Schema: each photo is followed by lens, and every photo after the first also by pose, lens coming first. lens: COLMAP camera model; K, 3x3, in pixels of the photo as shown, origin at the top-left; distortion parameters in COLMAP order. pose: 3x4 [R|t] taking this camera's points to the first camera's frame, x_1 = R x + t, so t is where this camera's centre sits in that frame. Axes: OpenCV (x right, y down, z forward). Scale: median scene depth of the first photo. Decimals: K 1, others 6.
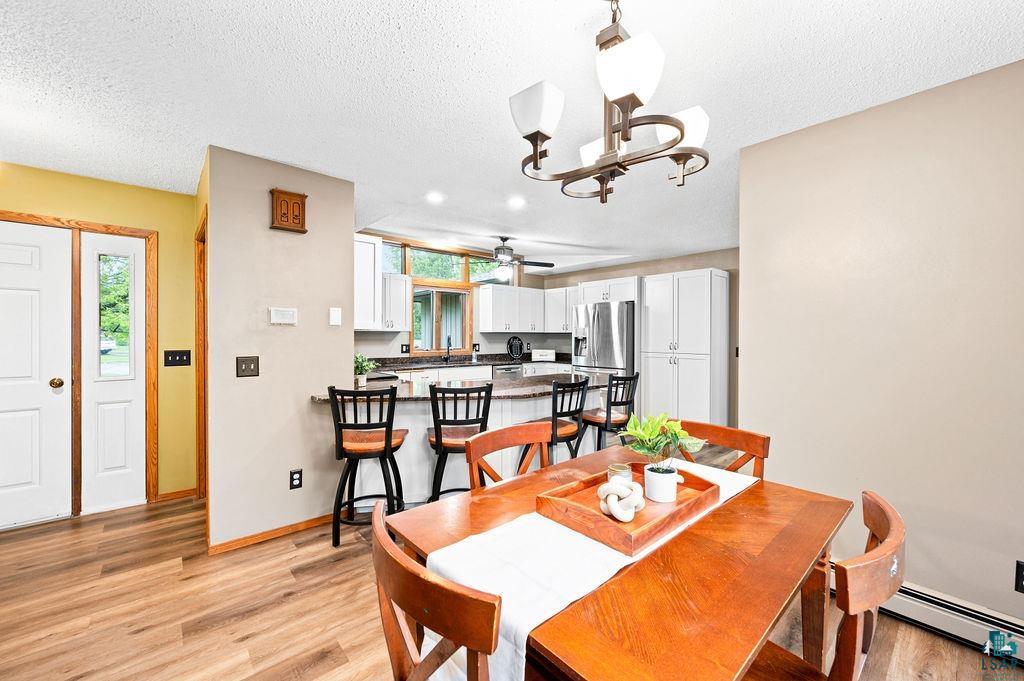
lens RADIAL K [[405.8, 0, 513.1], [0, 405.8, 341.6], [0, 0, 1]] dist [-0.001624, 0.000417]
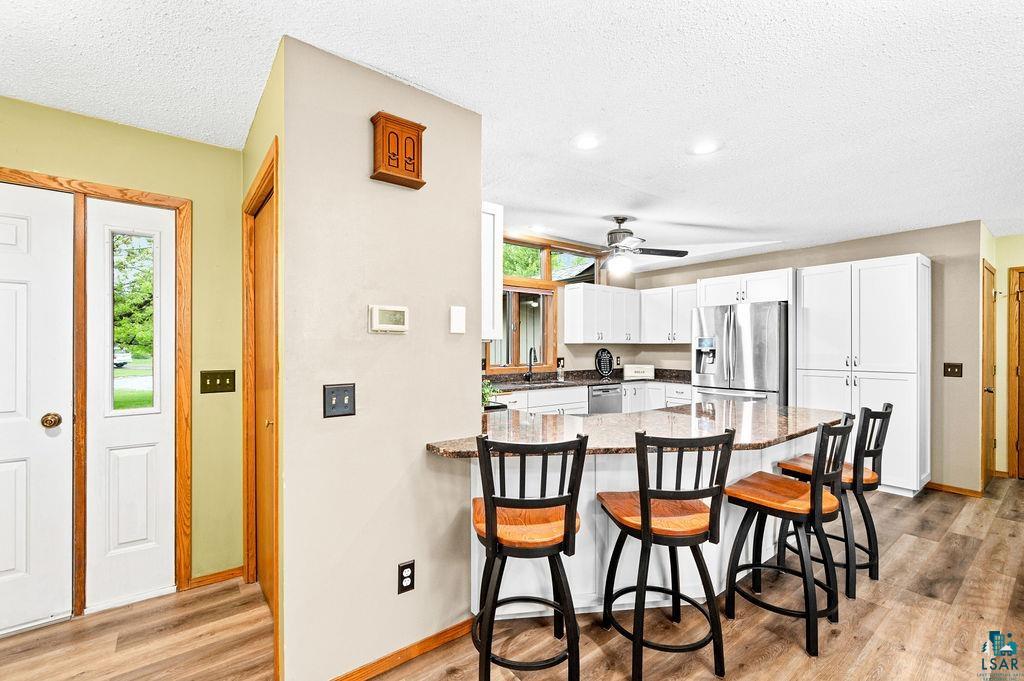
lens RADIAL K [[437.6, 0, 512.7], [0, 437.6, 351.2], [0, 0, 1]] dist [0.001079, 0.000450]
pose [[0.998301, -0.002600, -0.058203, -0.279490], [0.002301, 0.999984, -0.005210, -0.007031], [0.058216, 0.005067, 0.998291, 0.277945]]
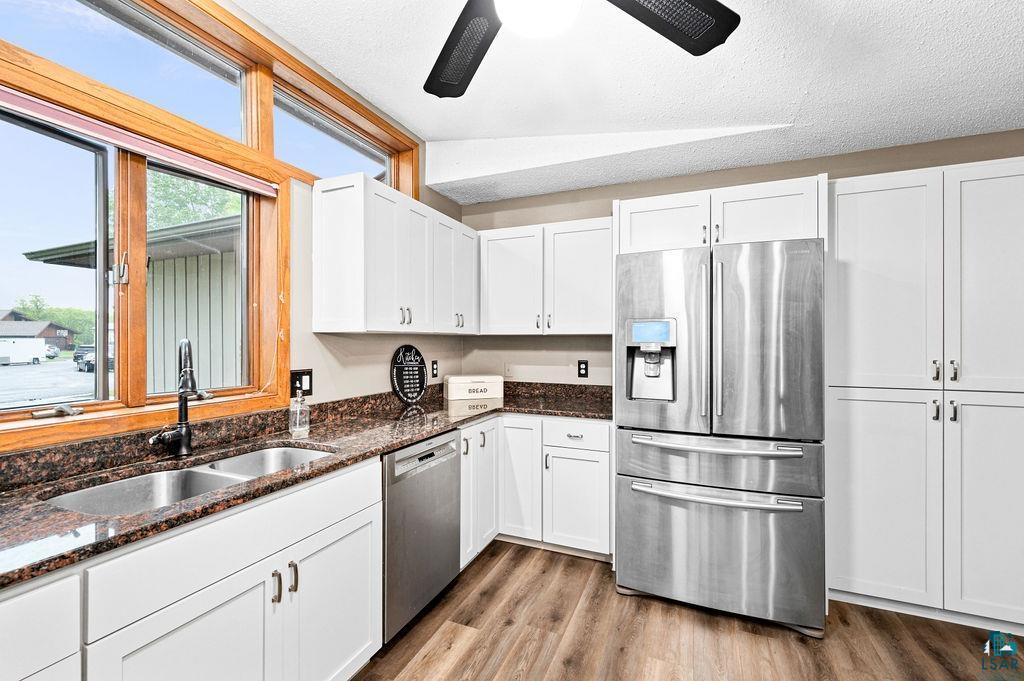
lens RADIAL K [[437.6, 0, 514.3], [0, 437.6, 342.5], [0, 0, 1]] dist [0.001079, 0.000450]
pose [[0.900865, -0.004351, 0.434078, -0.185729], [0.009706, 0.999902, -0.010122, -0.021122], [-0.433992, 0.013332, 0.900818, 1.321032]]
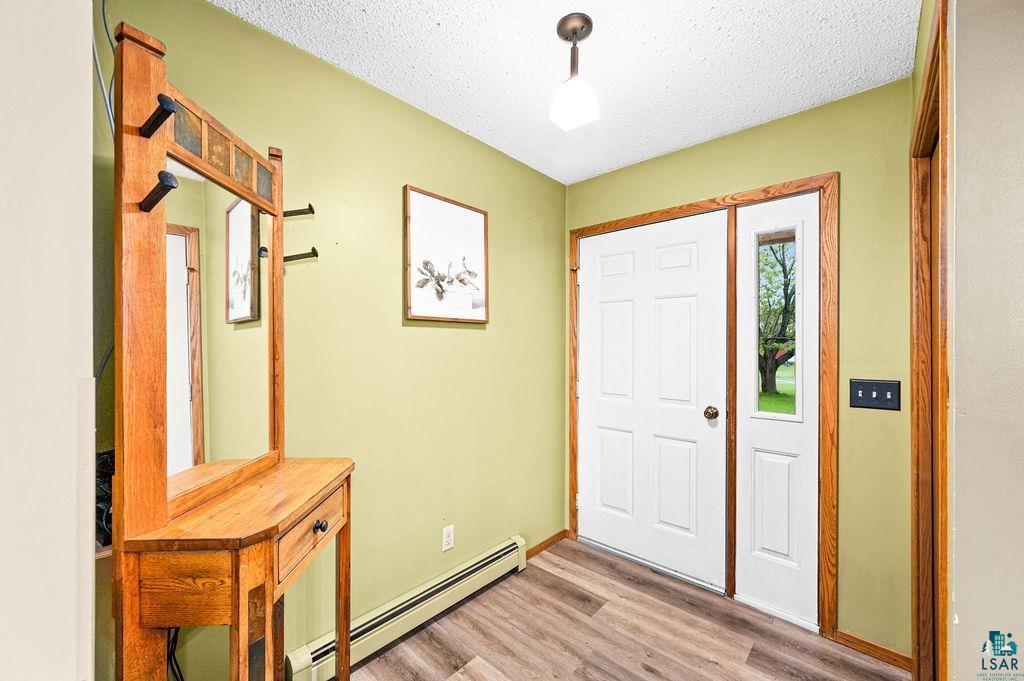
lens RADIAL K [[405.8, 0, 508.3], [0, 405.8, 343.3], [0, 0, 1]] dist [-0.001624, 0.000417]
pose [[0.110651, -0.005525, -0.993844, -0.353948], [-0.010776, 0.999919, -0.006758, -0.018554], [0.993801, 0.011457, 0.110582, 0.466786]]
